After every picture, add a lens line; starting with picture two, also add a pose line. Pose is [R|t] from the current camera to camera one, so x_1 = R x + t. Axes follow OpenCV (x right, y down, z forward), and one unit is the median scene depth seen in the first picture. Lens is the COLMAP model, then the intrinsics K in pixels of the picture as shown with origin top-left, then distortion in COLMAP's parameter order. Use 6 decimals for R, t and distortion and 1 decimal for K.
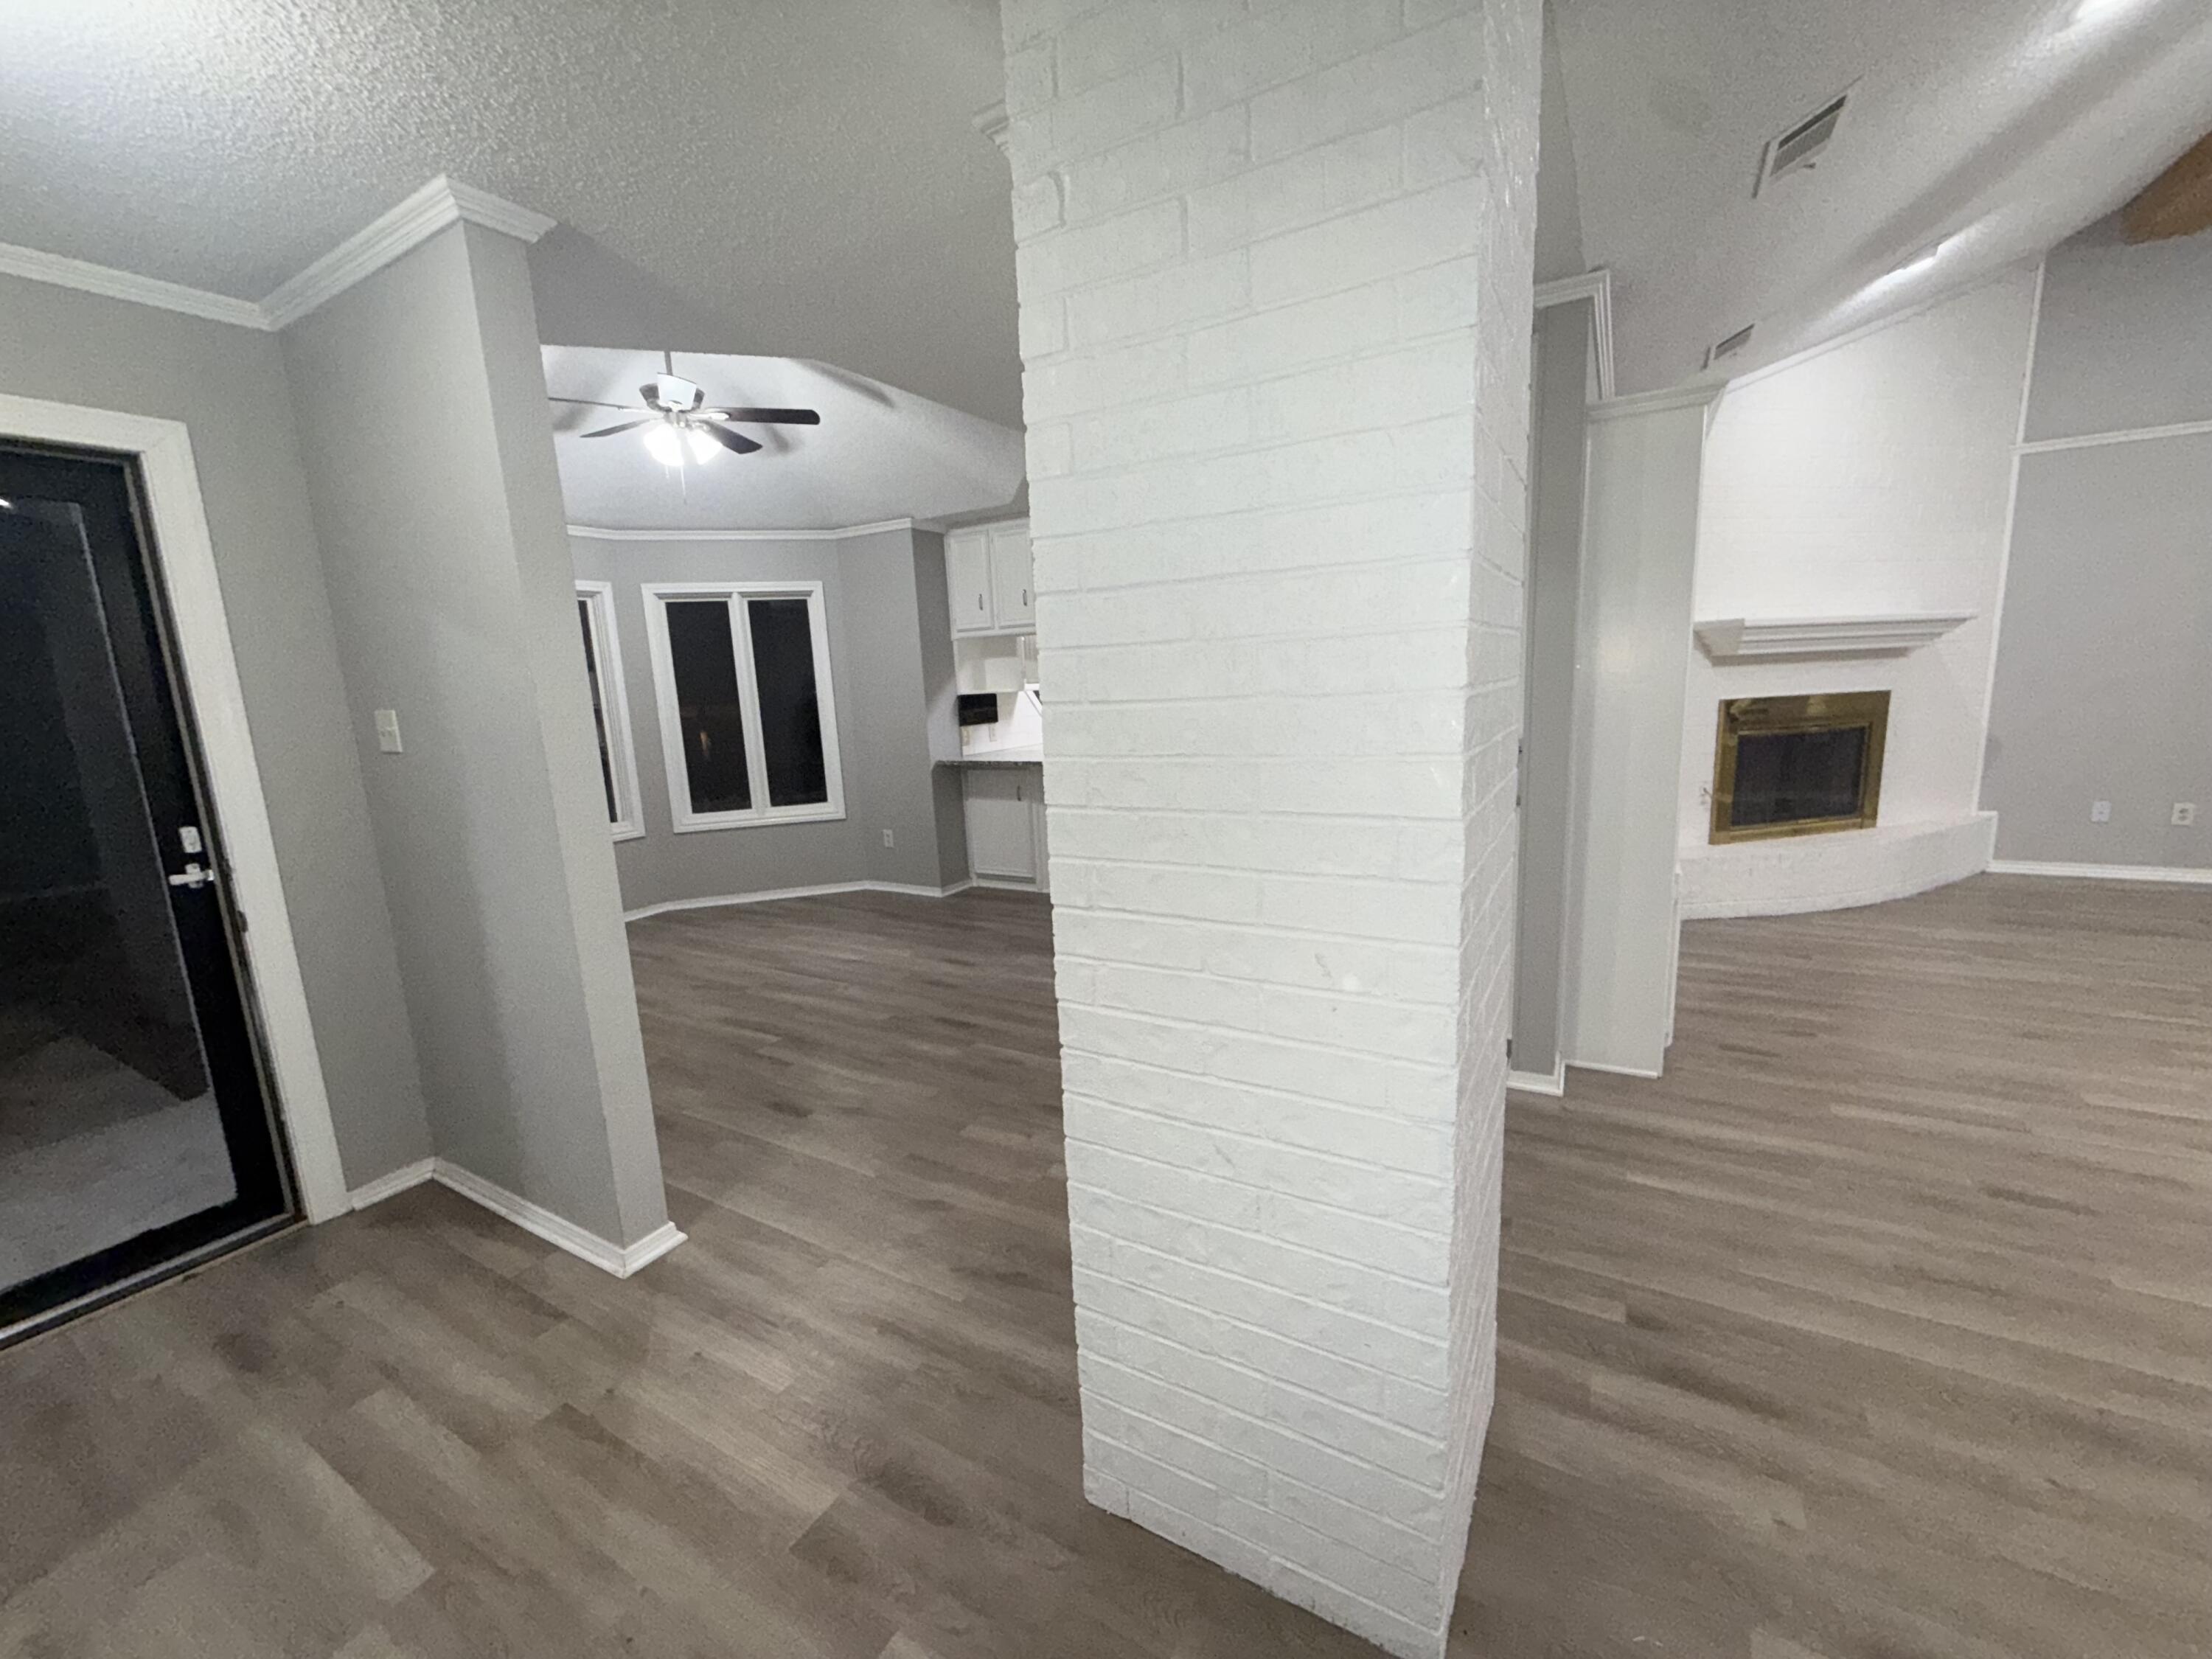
lens RADIAL K [[880.8, 0, 1103.0], [0, 880.8, 836.7], [0, 0, 1]] dist [-0.002635, 0.000333]
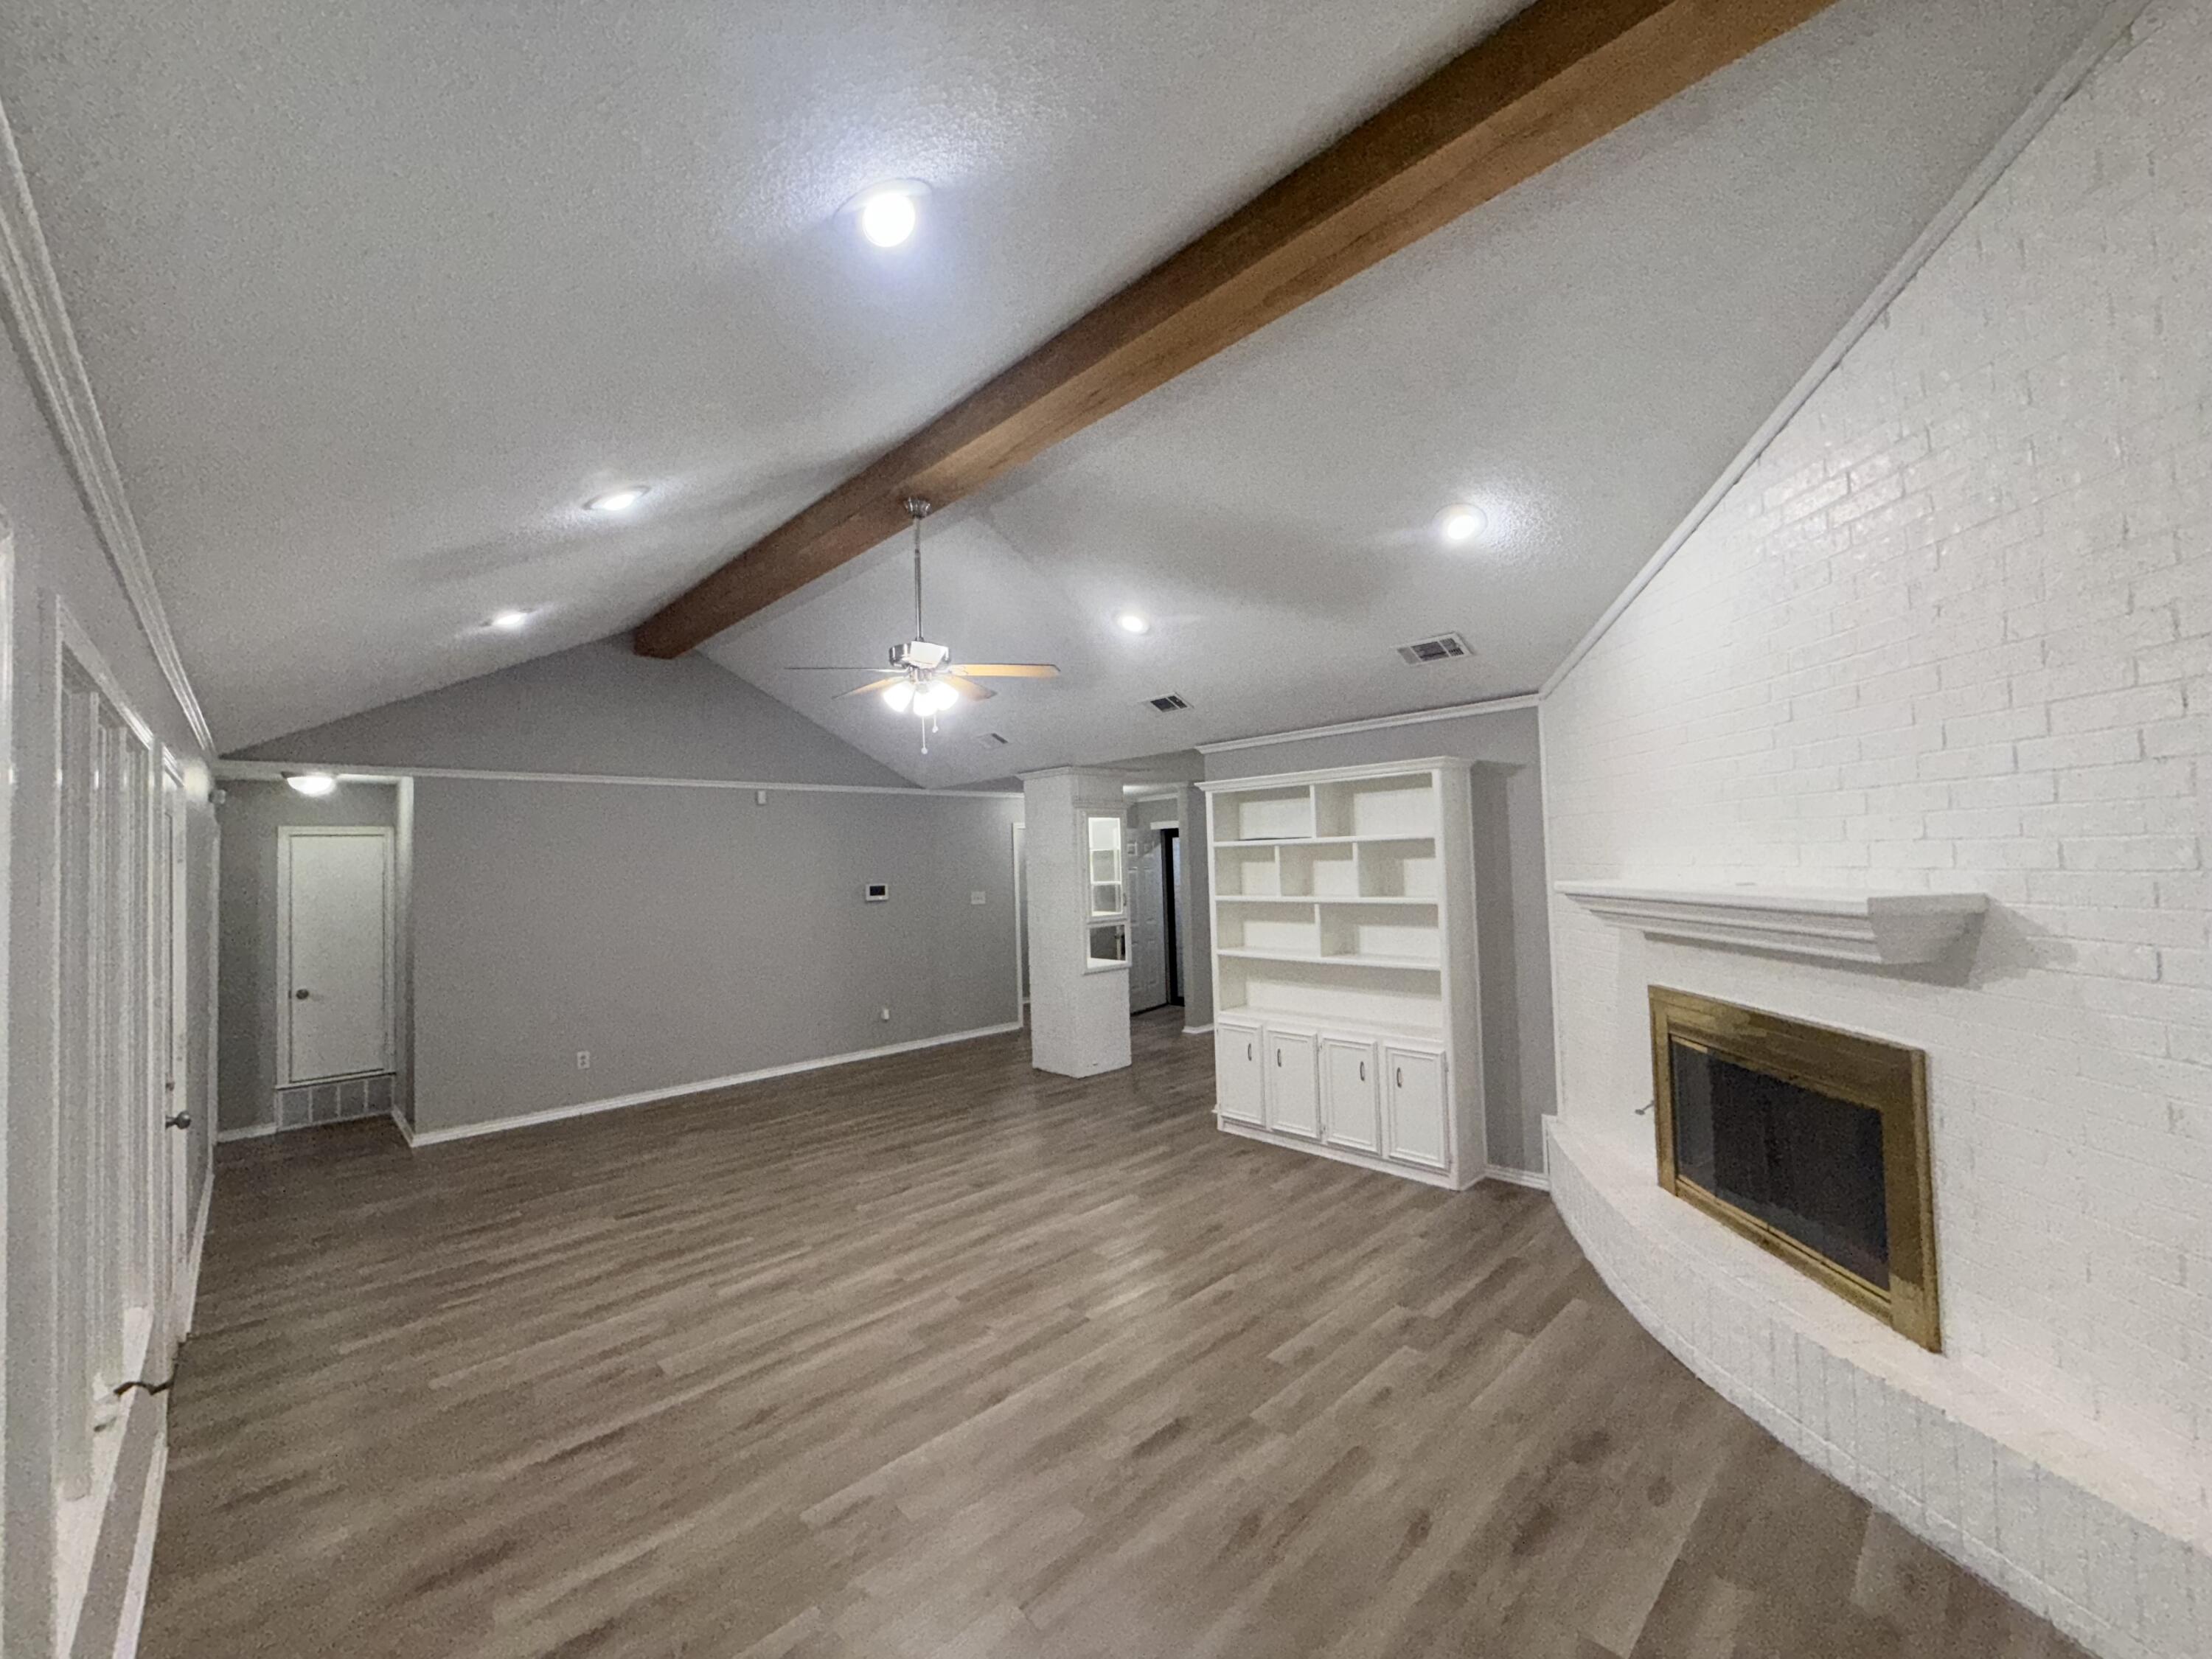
lens RADIAL K [[880.8, 0, 1100.6], [0, 880.8, 824.3], [0, 0, 1]] dist [-0.002635, 0.000333]
pose [[-0.273631, 0.014864, -0.961720, 1.479885], [-0.127838, 0.990448, 0.051681, -0.257440], [0.953301, 0.137086, -0.269117, 0.701811]]
